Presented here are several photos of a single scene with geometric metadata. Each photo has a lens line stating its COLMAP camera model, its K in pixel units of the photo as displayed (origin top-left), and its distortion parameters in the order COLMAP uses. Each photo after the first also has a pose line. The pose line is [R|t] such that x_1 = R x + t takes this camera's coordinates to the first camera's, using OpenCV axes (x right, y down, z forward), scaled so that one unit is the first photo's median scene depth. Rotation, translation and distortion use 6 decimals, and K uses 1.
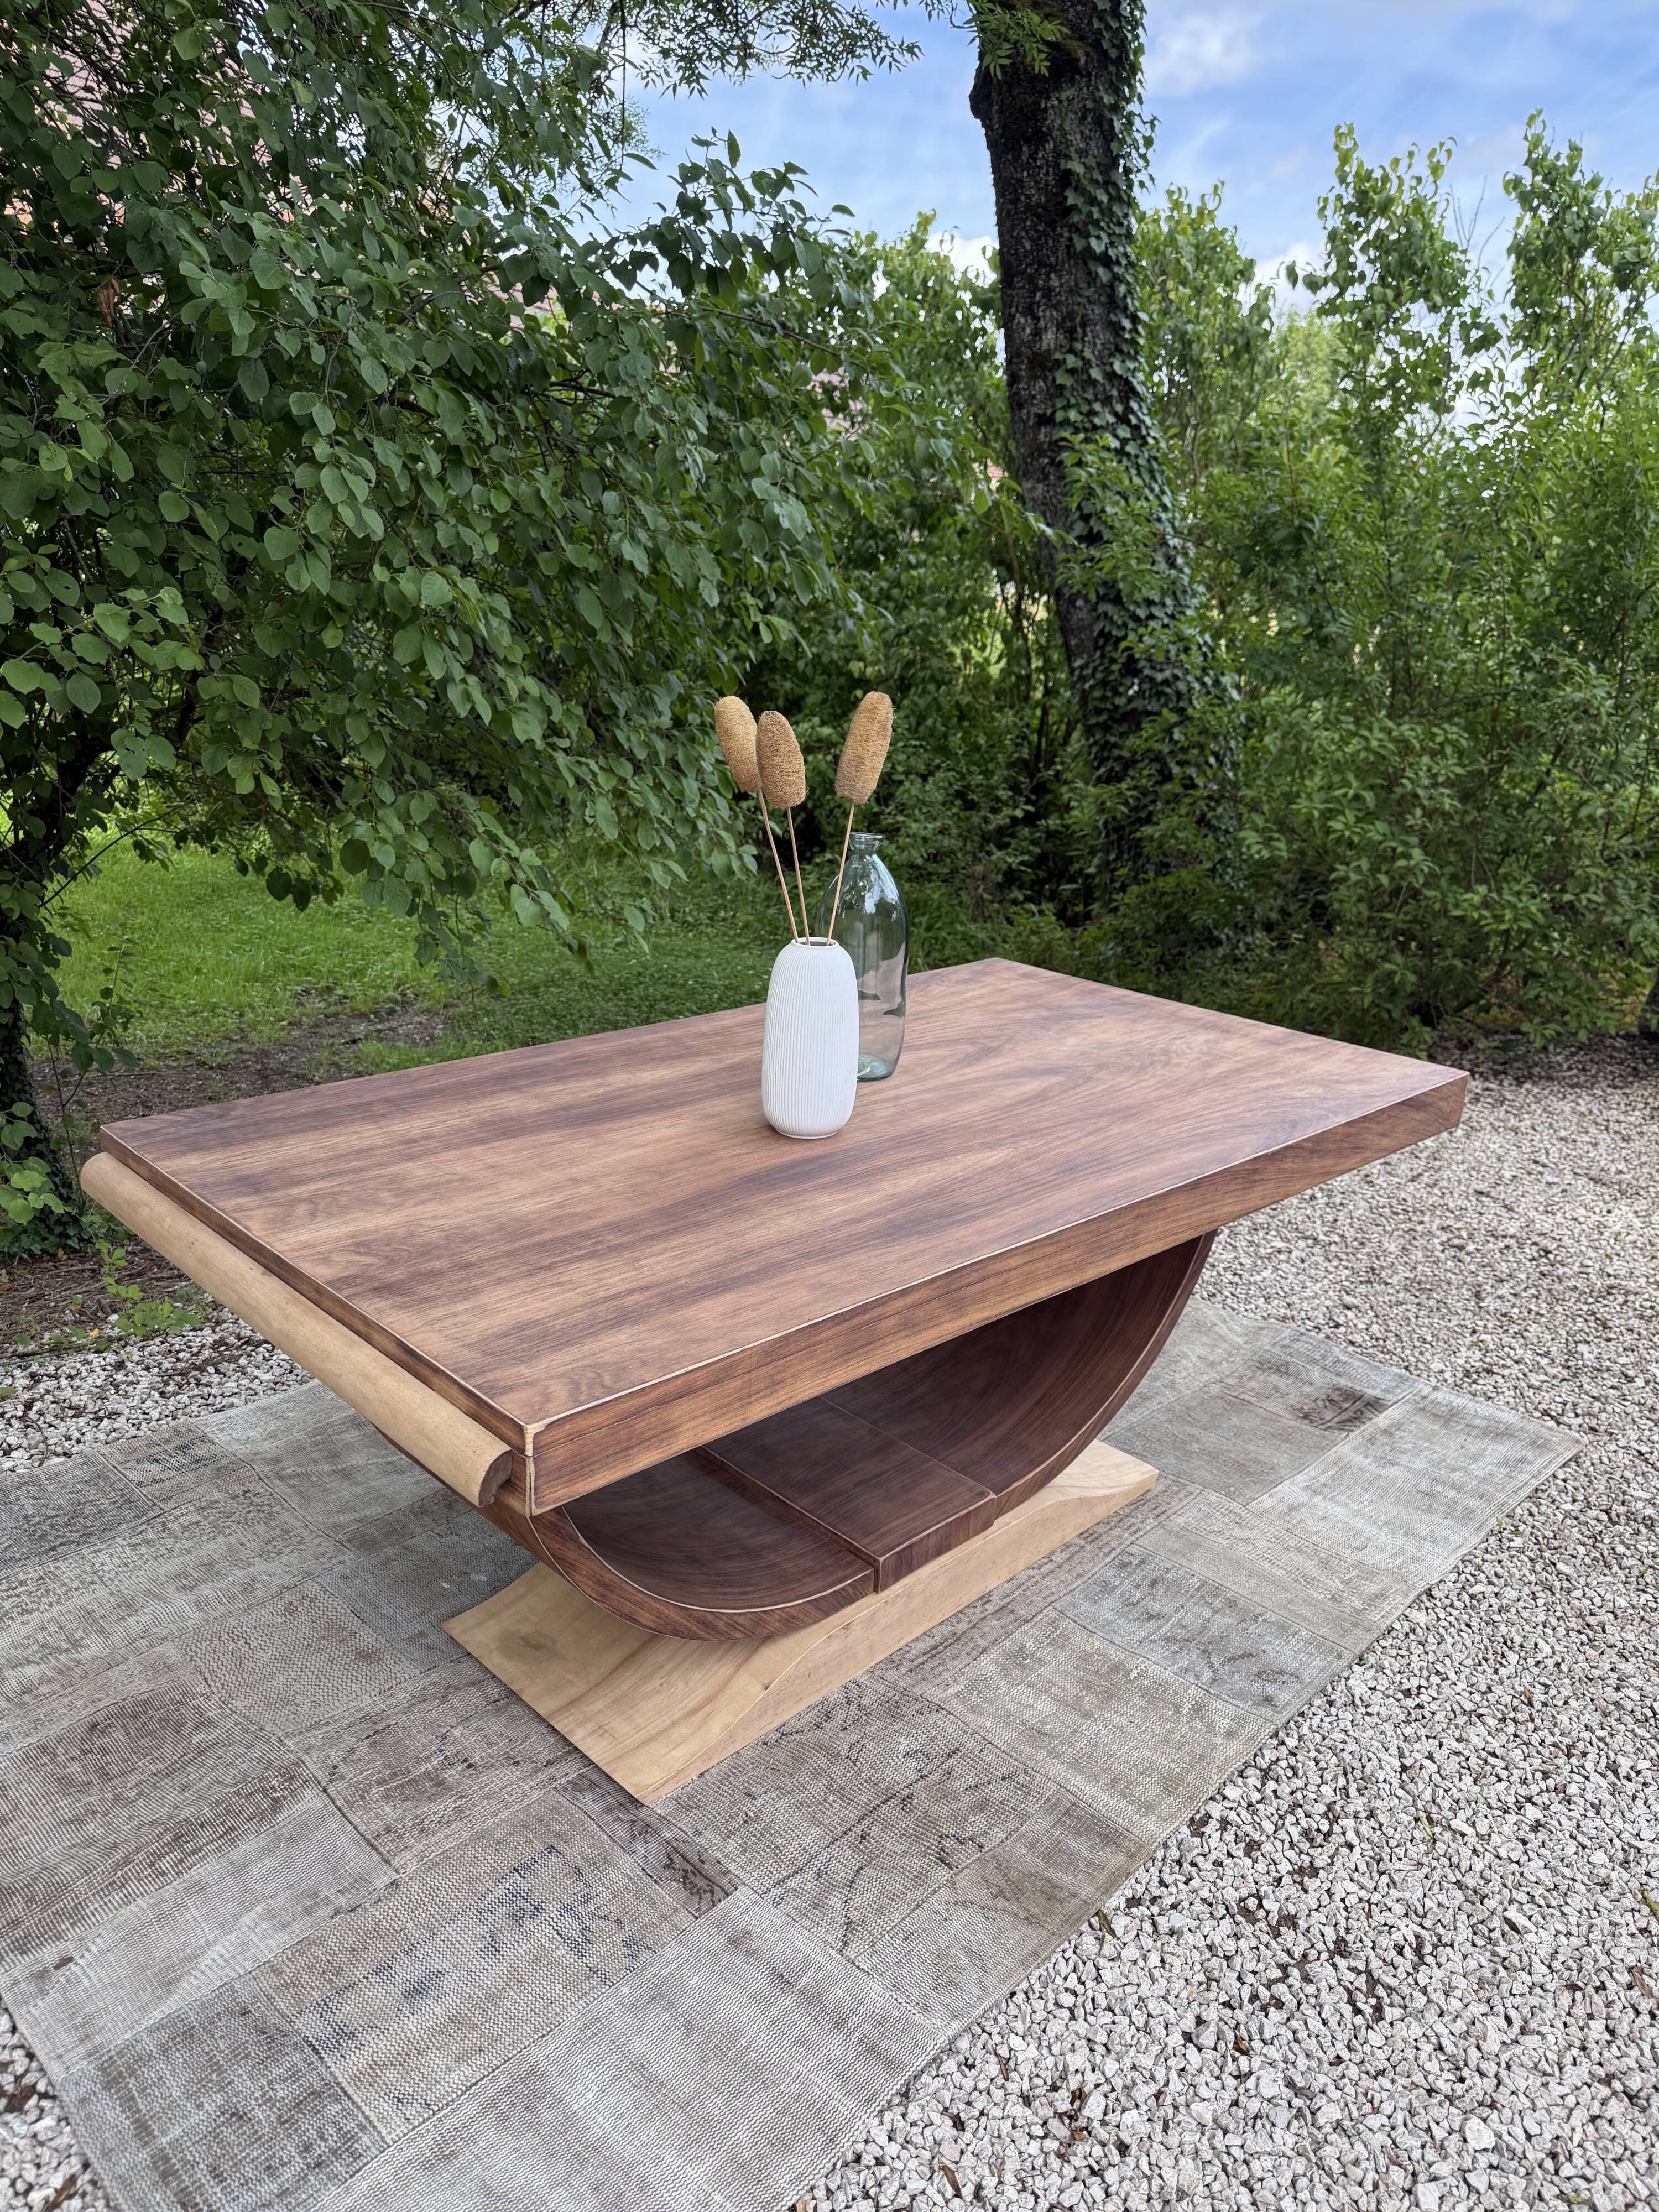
lens RADIAL K [[1577.8, 0, 822.4], [0, 1577.8, 1049.7], [0, 0, 1]] dist [0.087919, -0.100574]
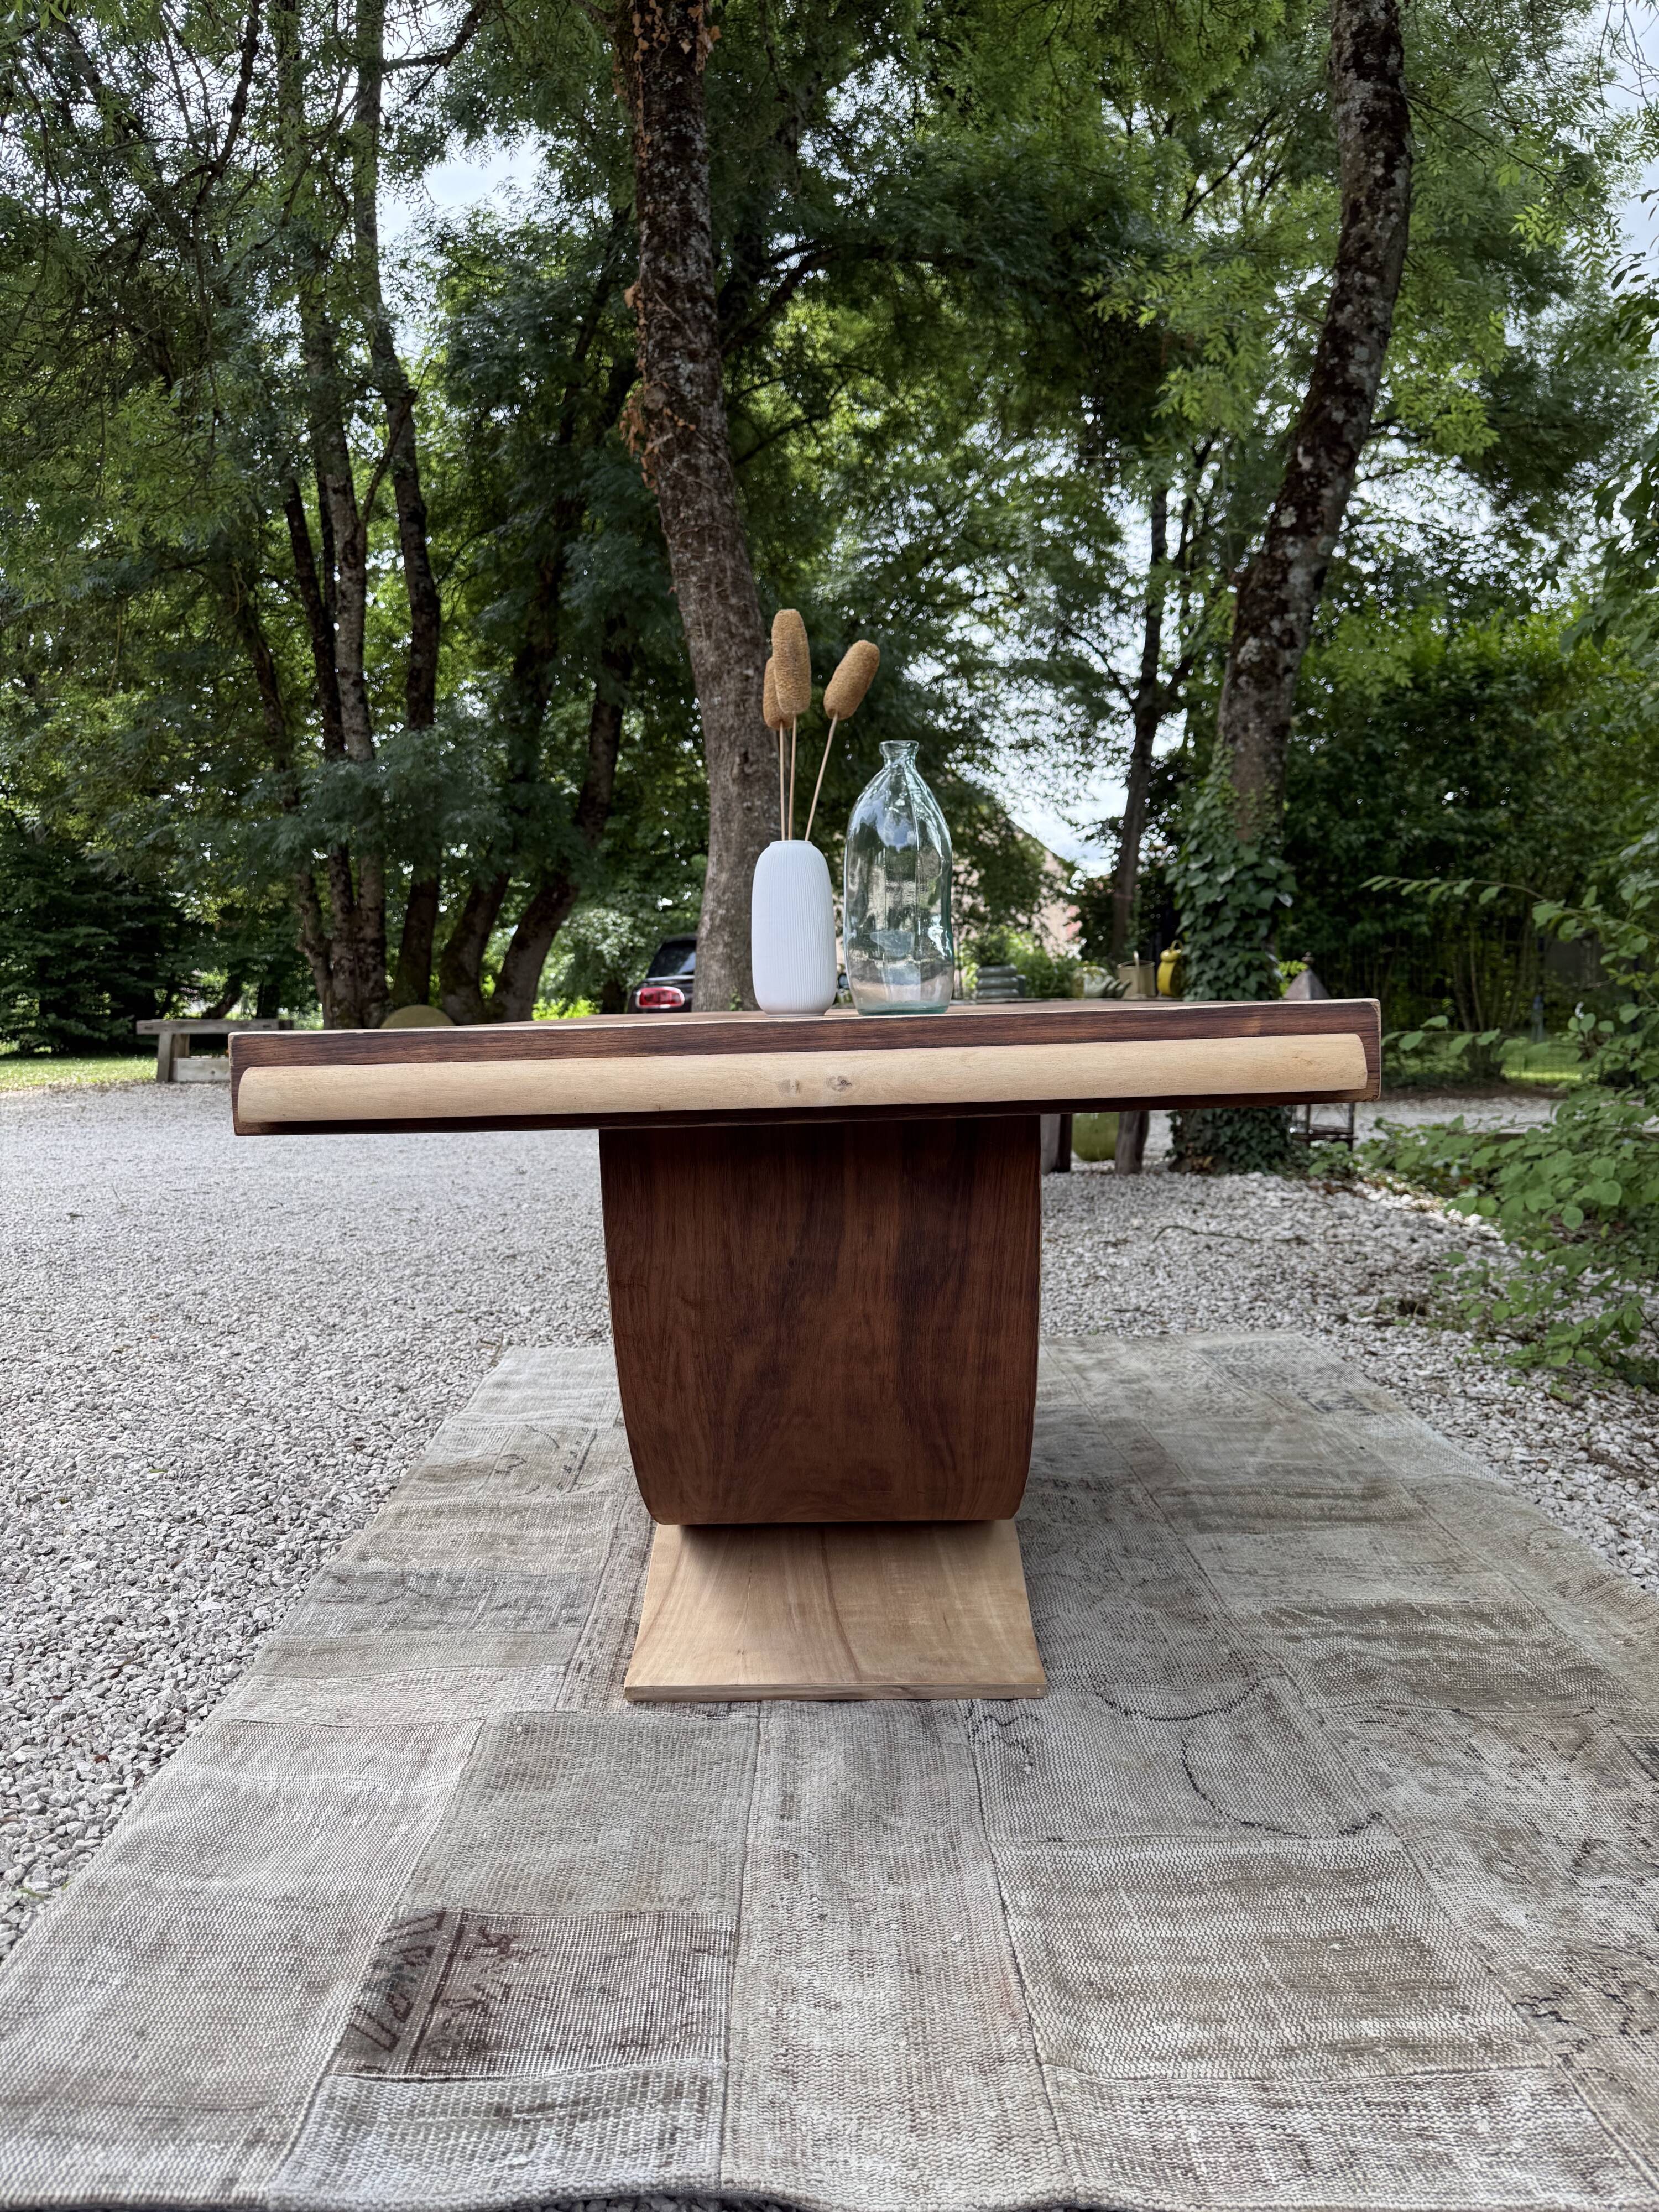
lens RADIAL K [[1565.7, 0, 811.4], [0, 1565.7, 1103.9], [0, 0, 1]] dist [0.029589, -0.037124]
pose [[-0.710507, 0.019237, -0.703427, 0.714783], [-0.200839, 0.952504, 0.228909, -0.136869], [0.674421, 0.303917, -0.672898, 1.686922]]
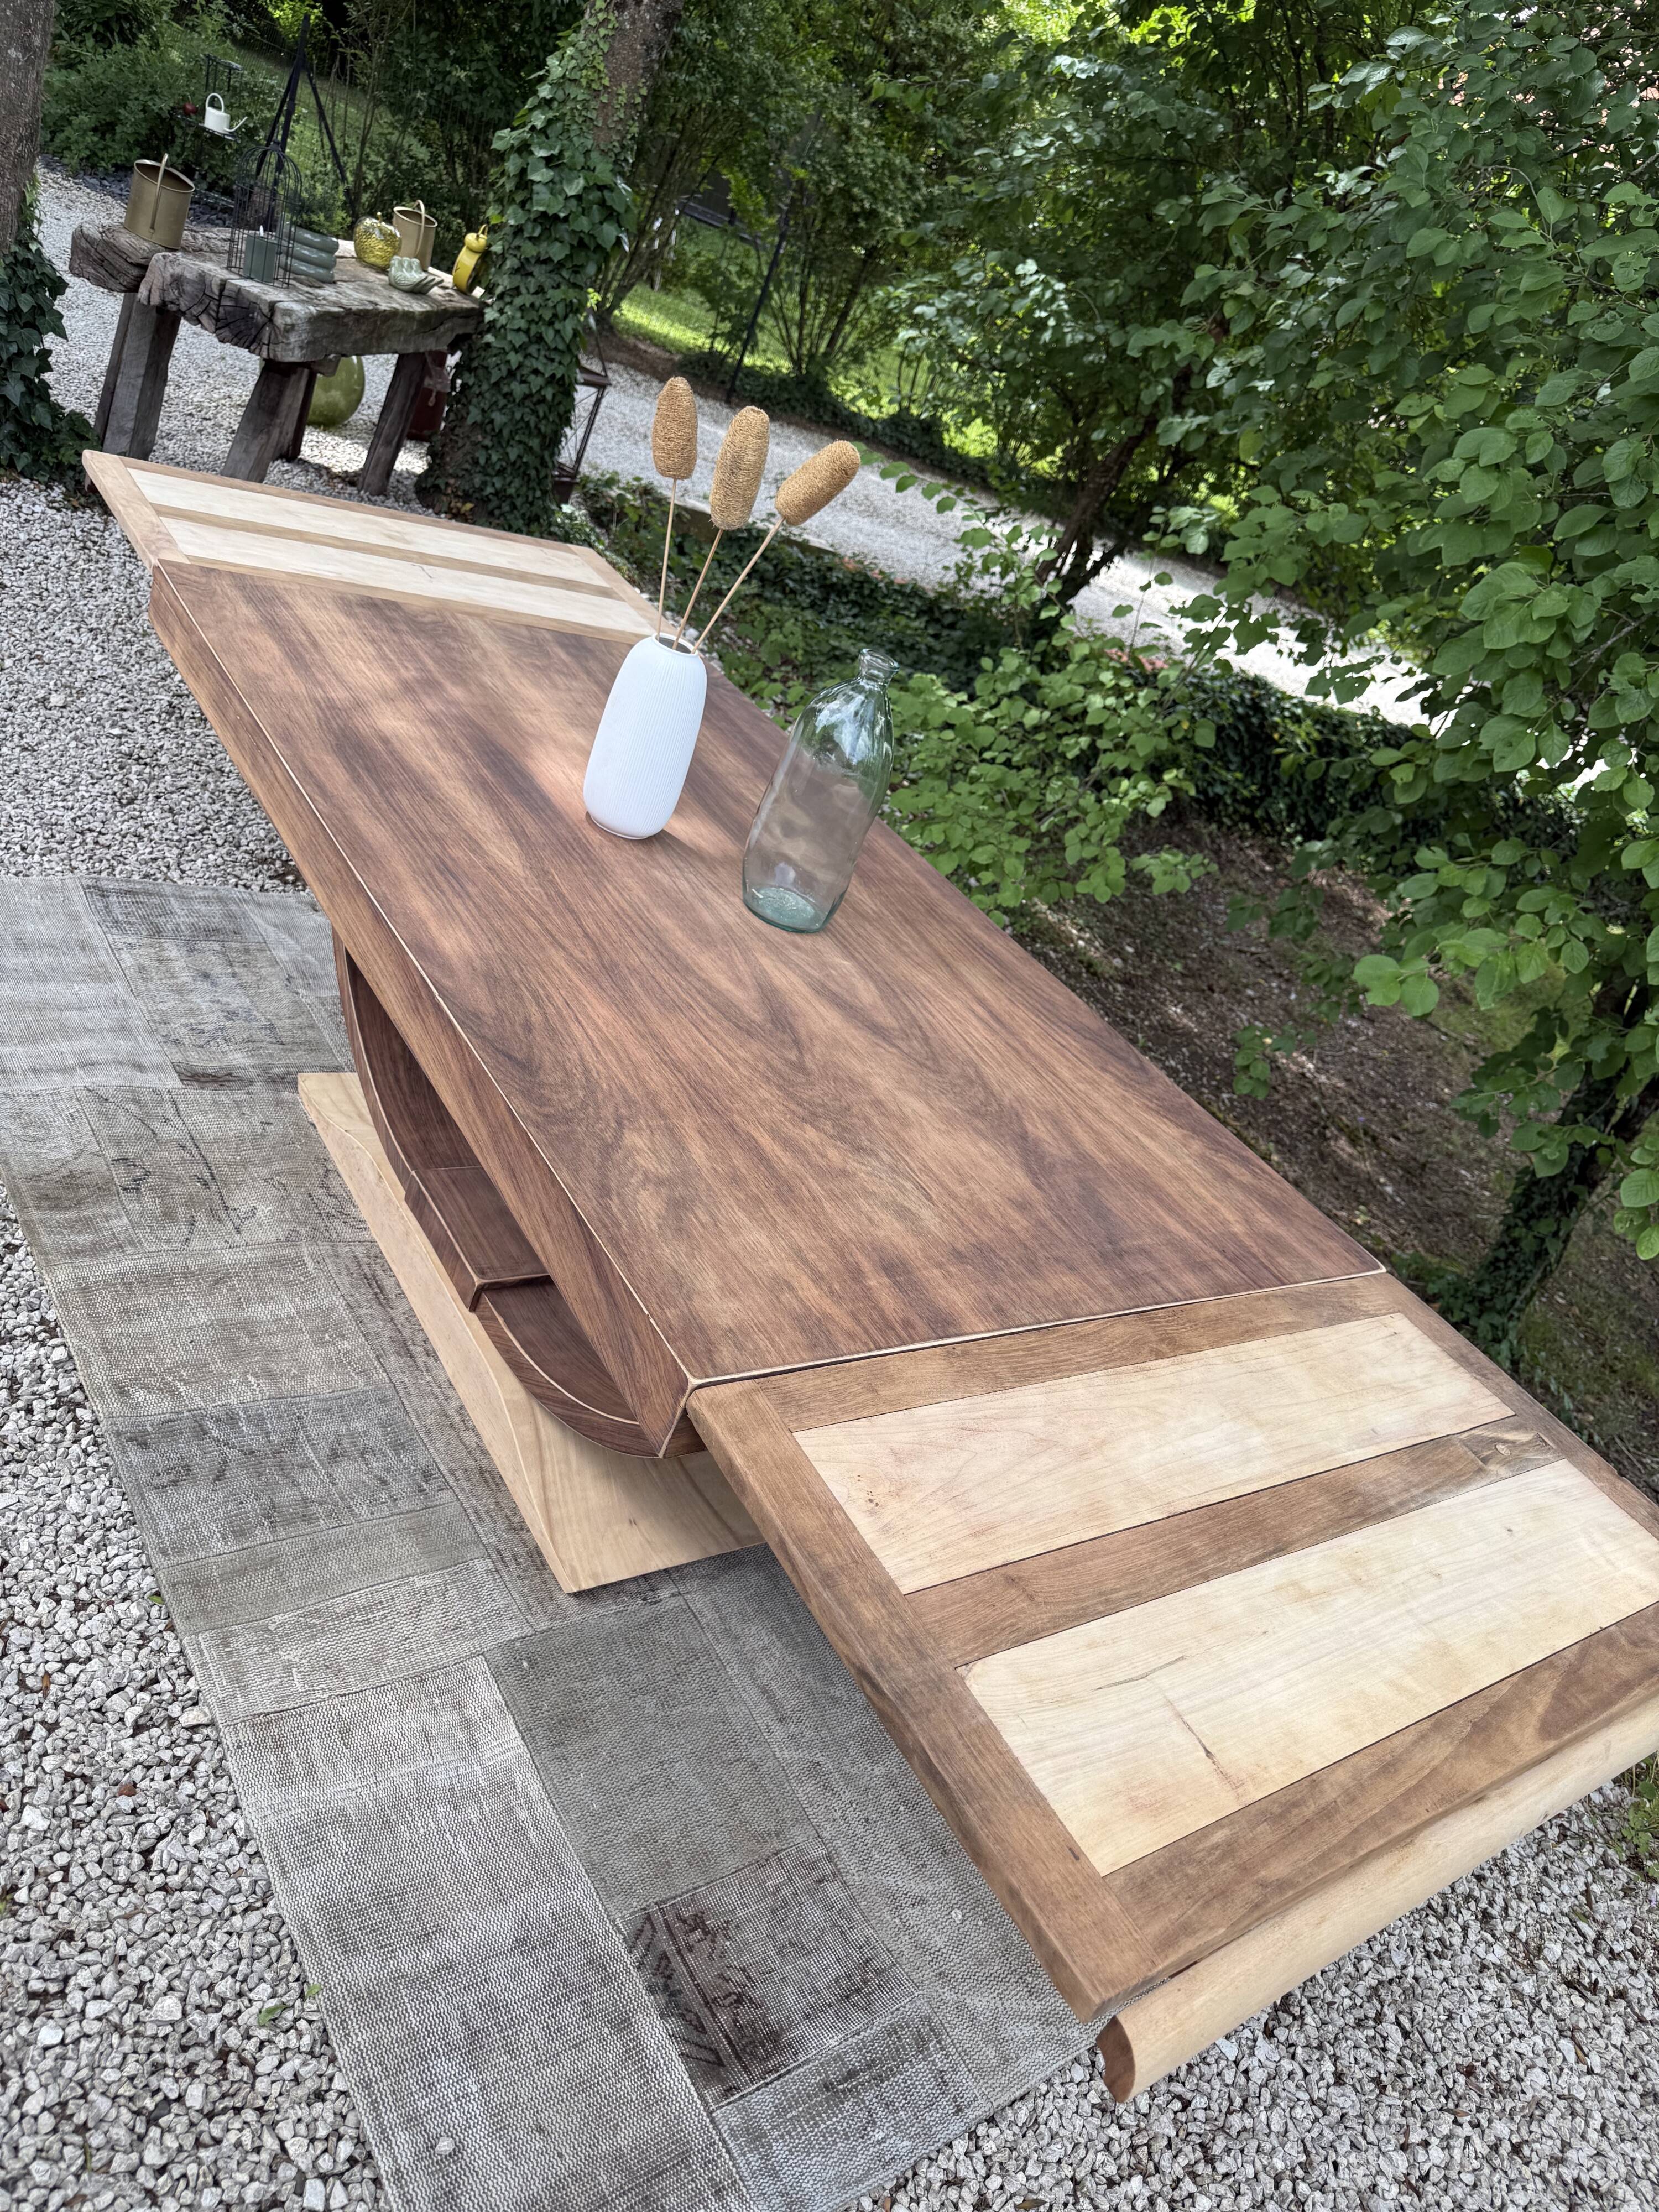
lens RADIAL K [[1569.1, 0, 833.4], [0, 1569.1, 1098.7], [0, 0, 1]] dist [0.024341, -0.030431]
pose [[-0.150717, 0.413584, -0.897905, 0.903116], [-0.603519, 0.680884, 0.414925, -0.314597], [0.782975, 0.604439, 0.146985, 1.021862]]
